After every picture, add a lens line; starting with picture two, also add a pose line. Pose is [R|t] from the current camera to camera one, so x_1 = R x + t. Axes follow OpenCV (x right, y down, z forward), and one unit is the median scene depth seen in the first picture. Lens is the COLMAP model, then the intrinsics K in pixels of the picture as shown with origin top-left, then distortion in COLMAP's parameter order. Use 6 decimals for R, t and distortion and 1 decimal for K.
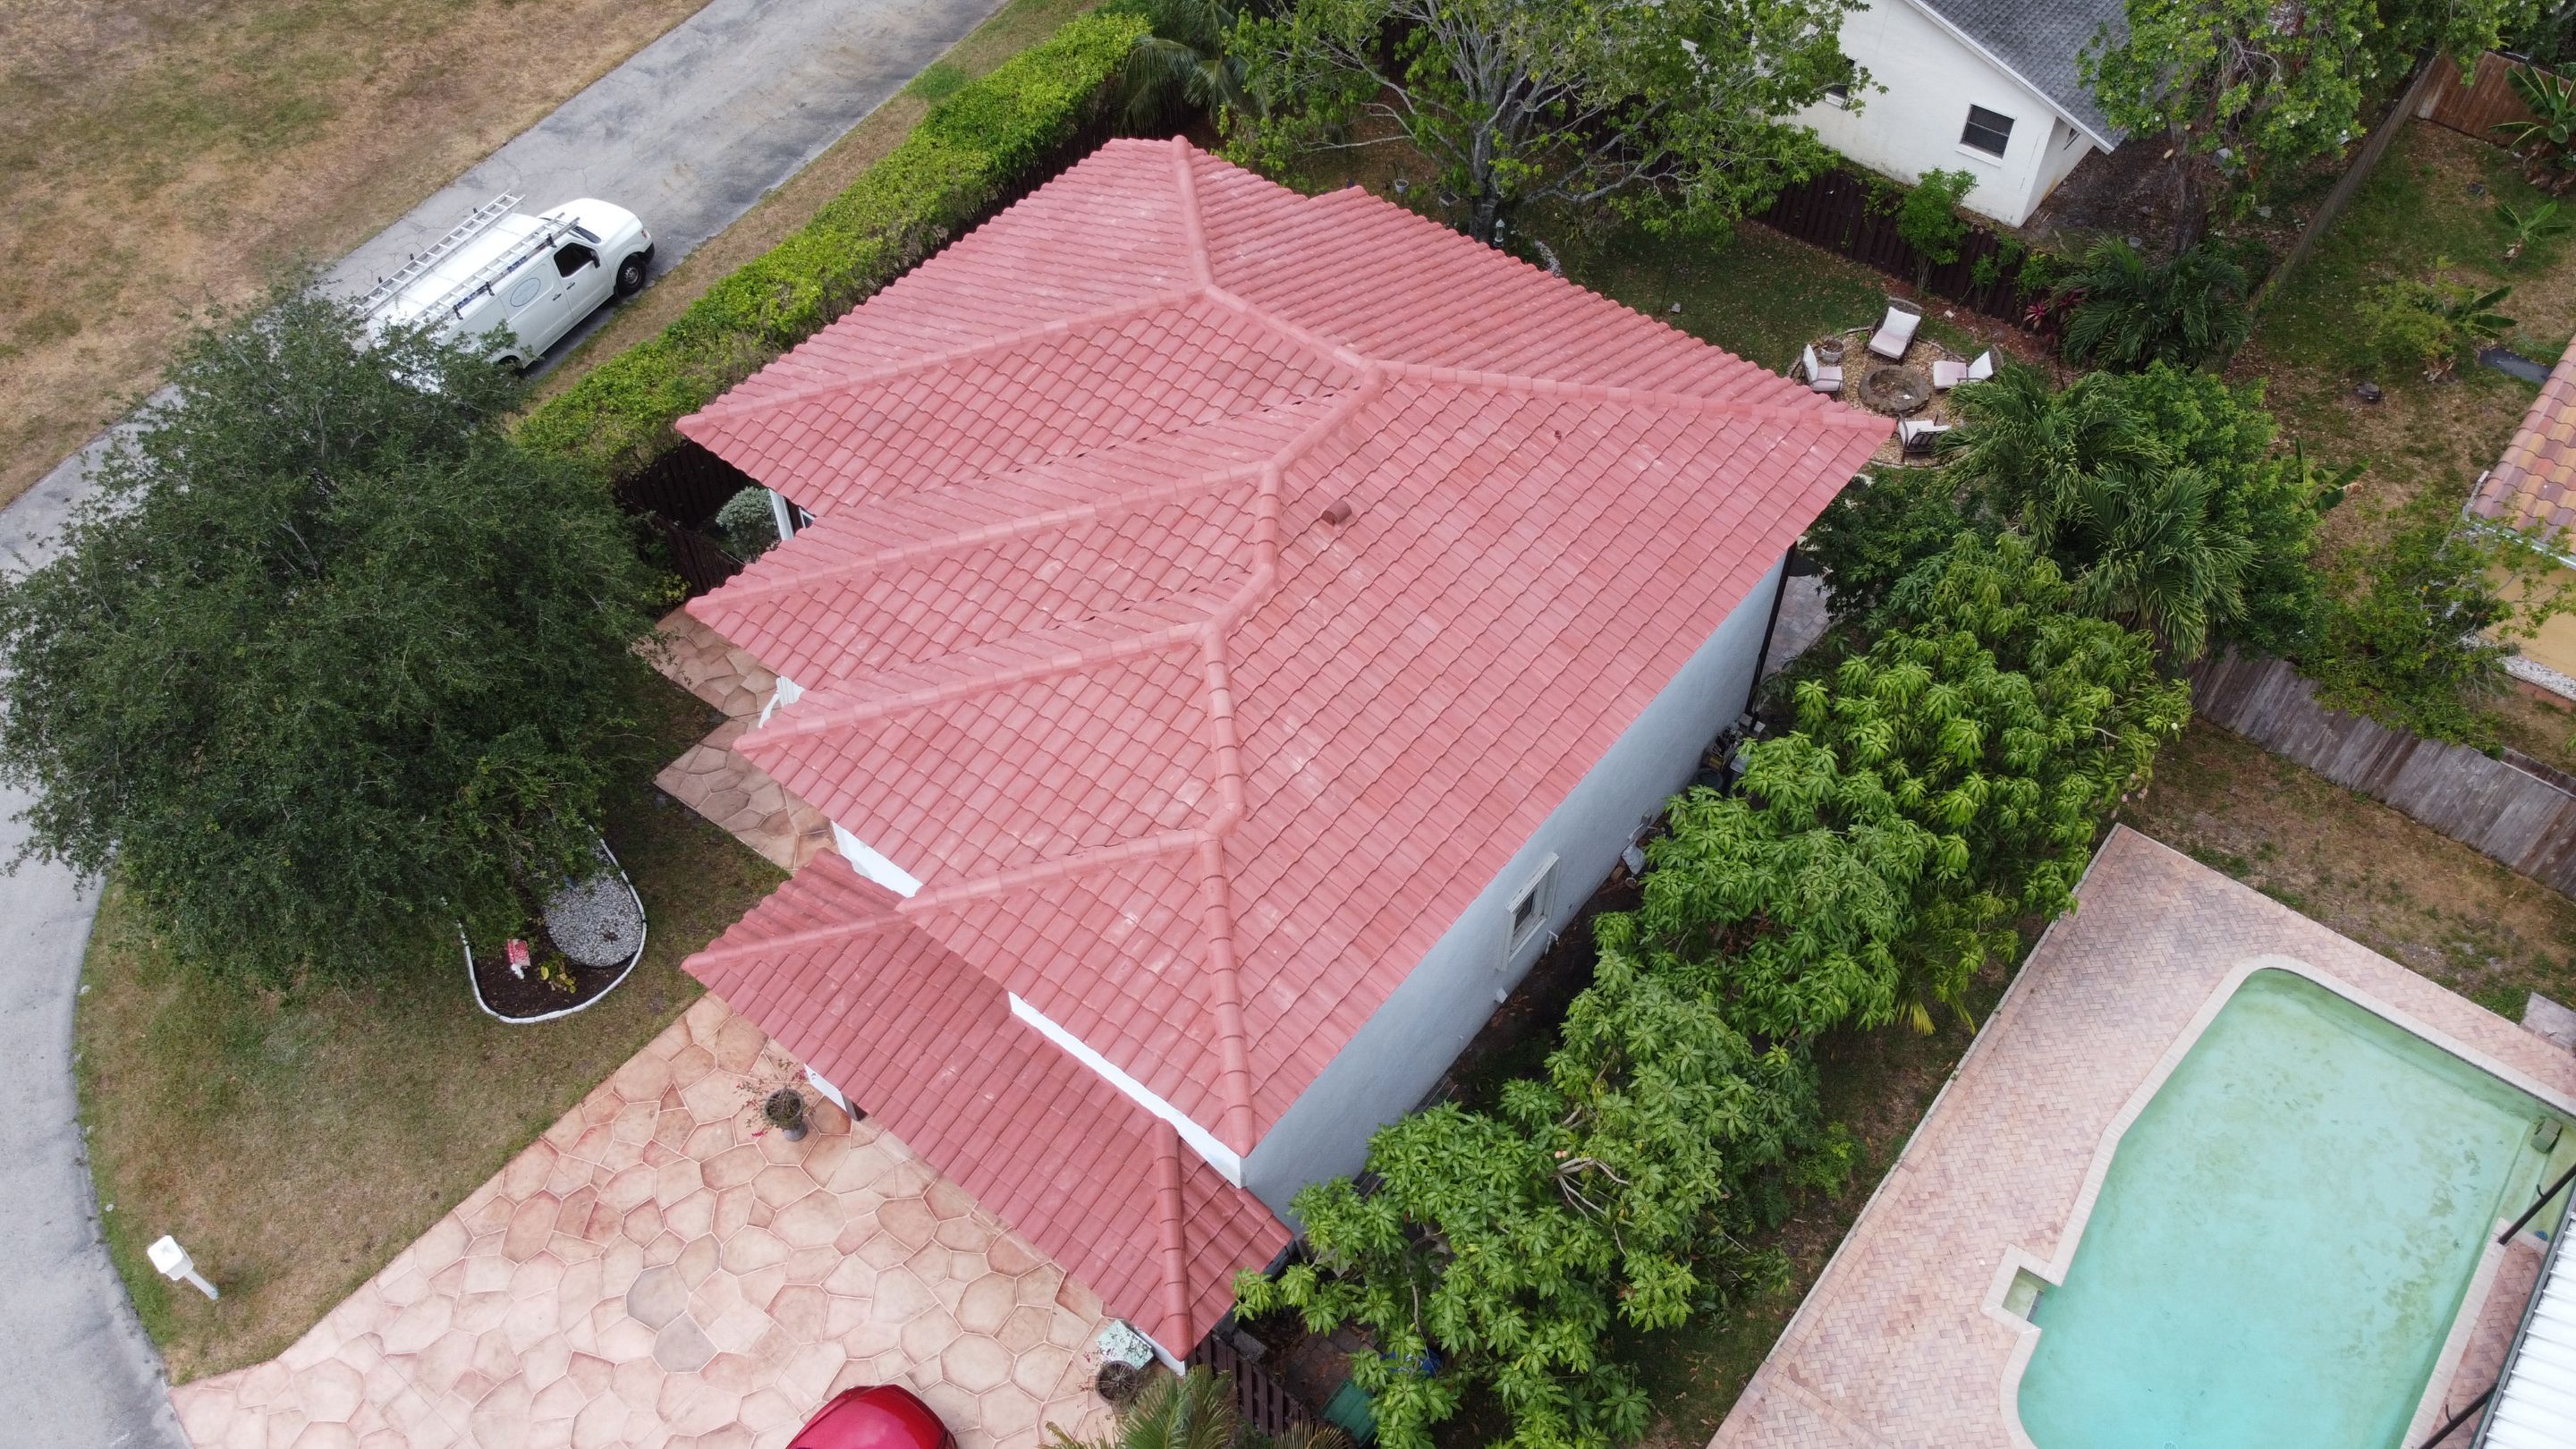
lens RADIAL K [[1960.7, 0, 1281.1], [0, 1960.7, 703.5], [0, 0, 1]] dist [0.003745, -0.012379]
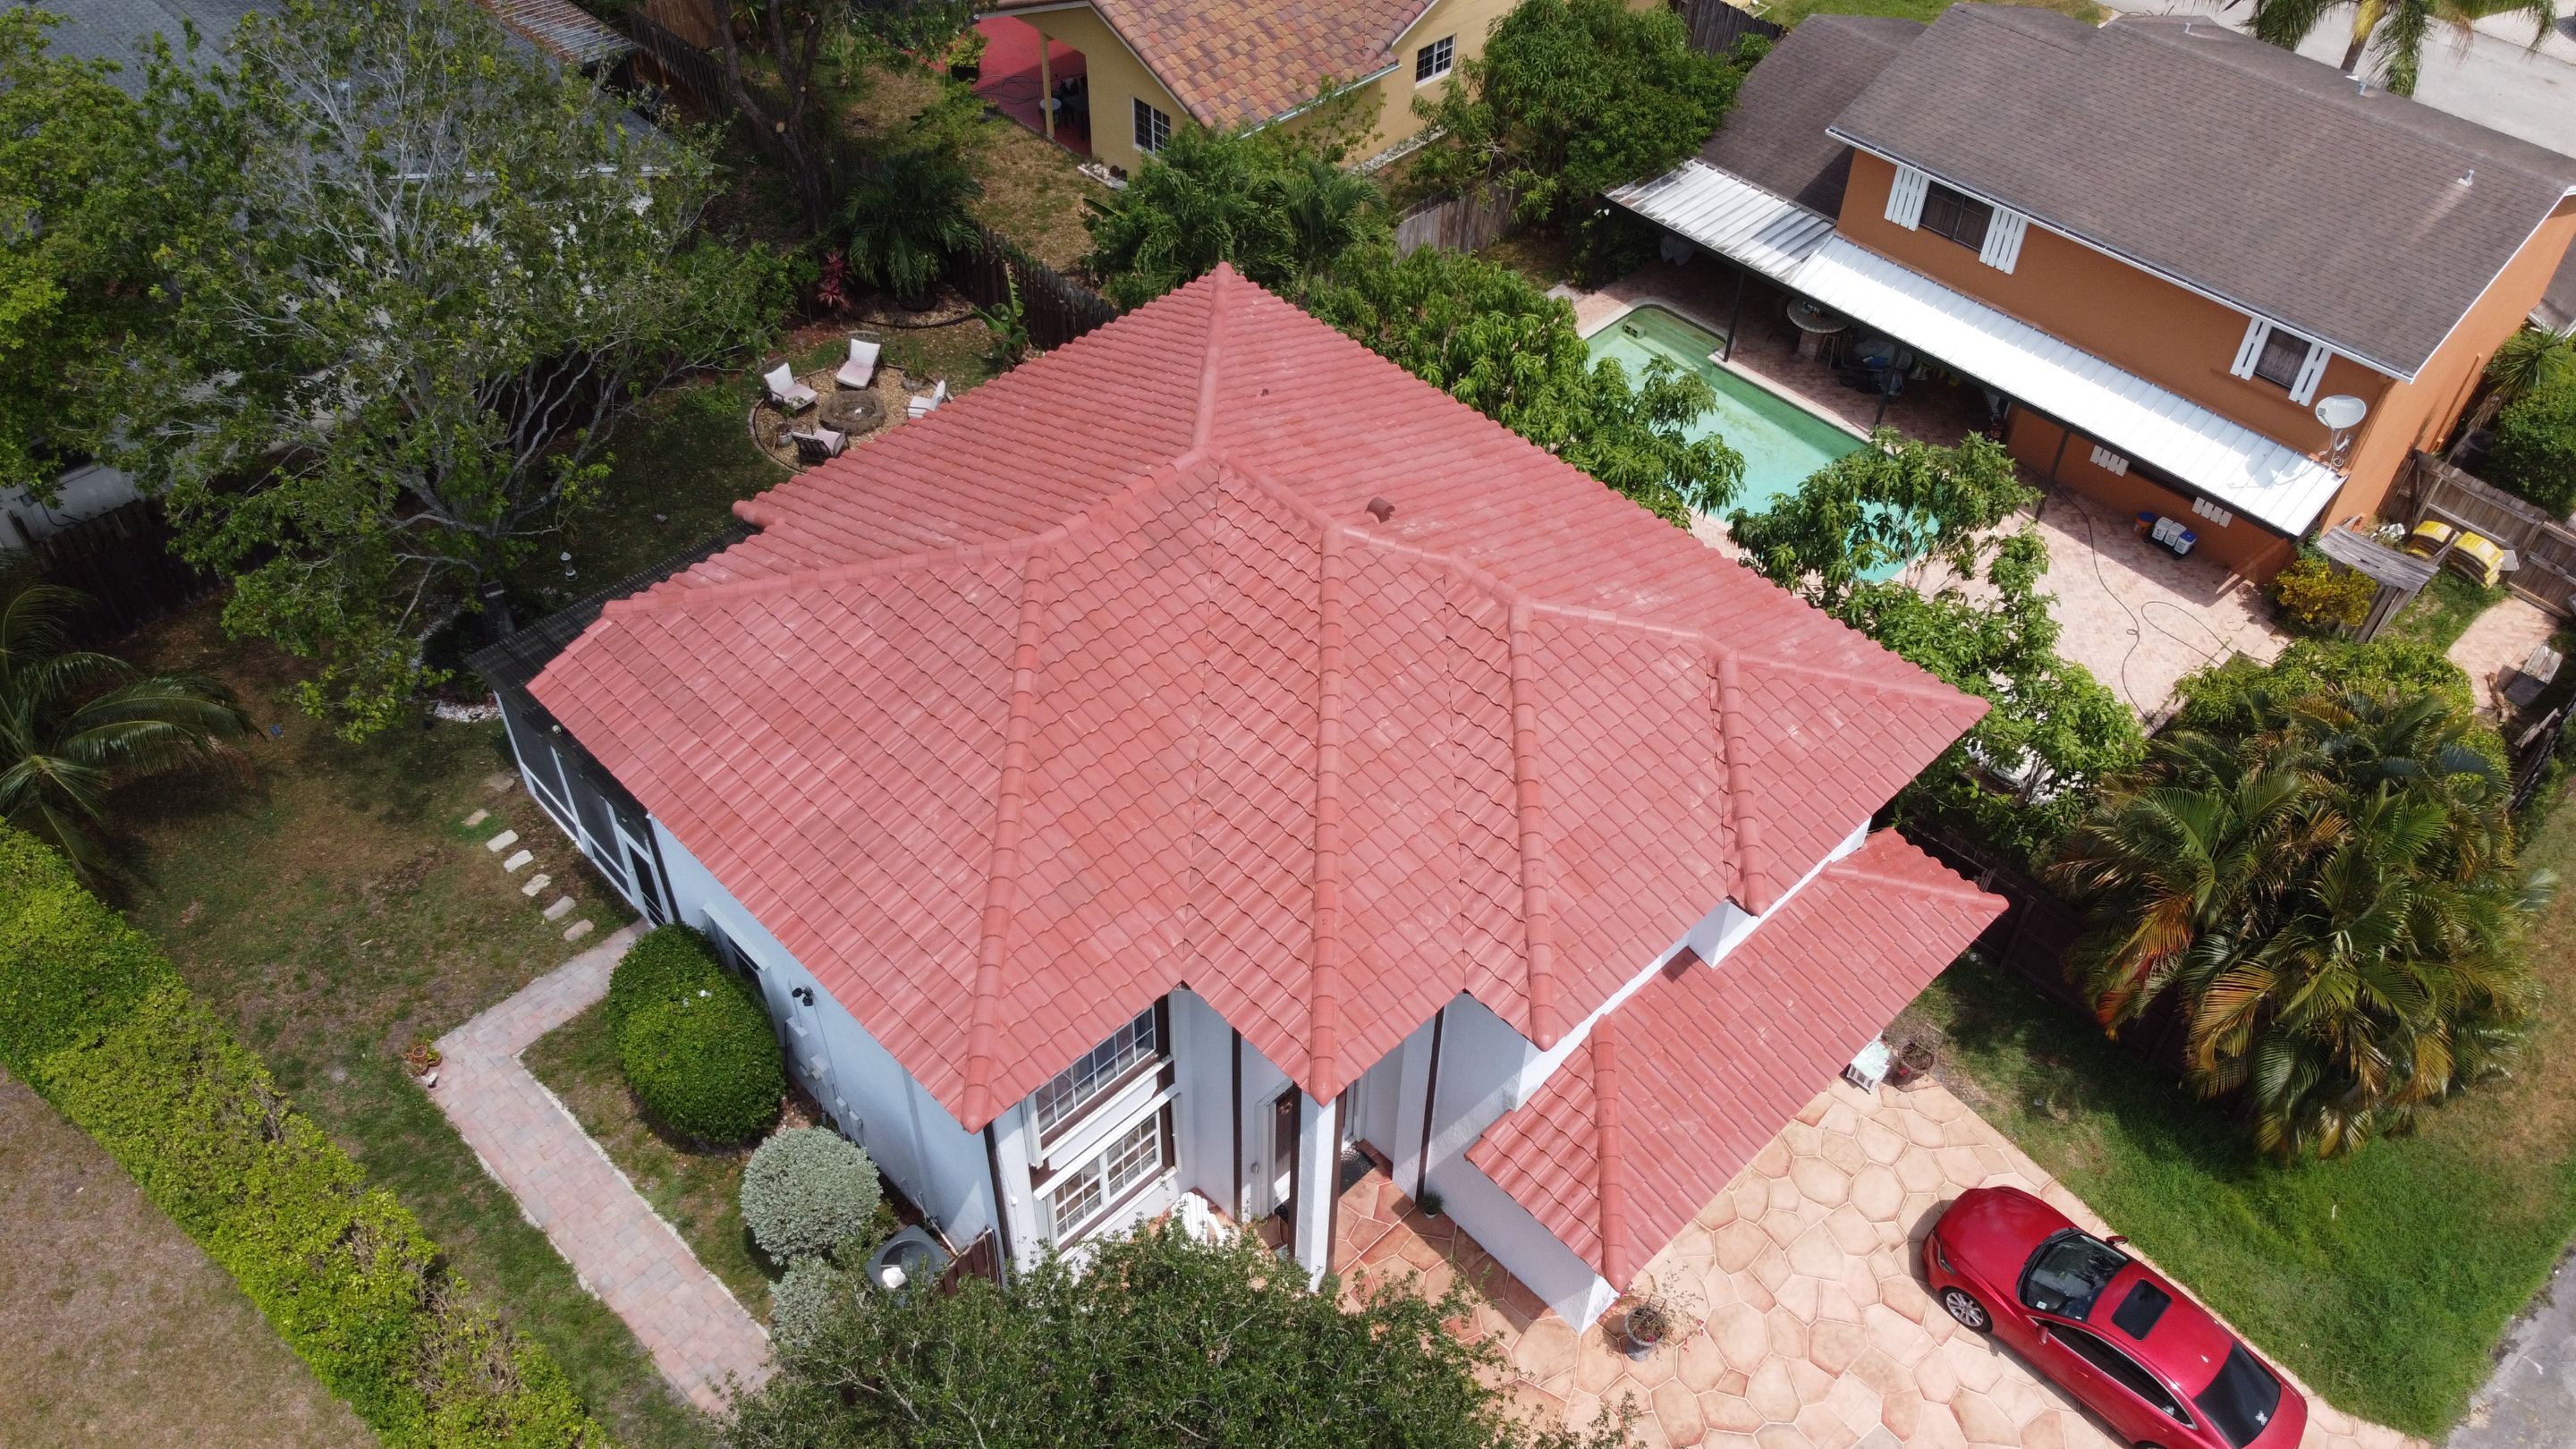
lens RADIAL K [[1960.7, 0, 1281.1], [0, 1960.7, 703.5], [0, 0, 1]] dist [0.003745, -0.012379]
pose [[0.134307, -0.683888, 0.717119, -0.726989], [0.730476, 0.557332, 0.394697, -0.445946], [-0.669602, 0.470828, 0.574417, 0.426869]]
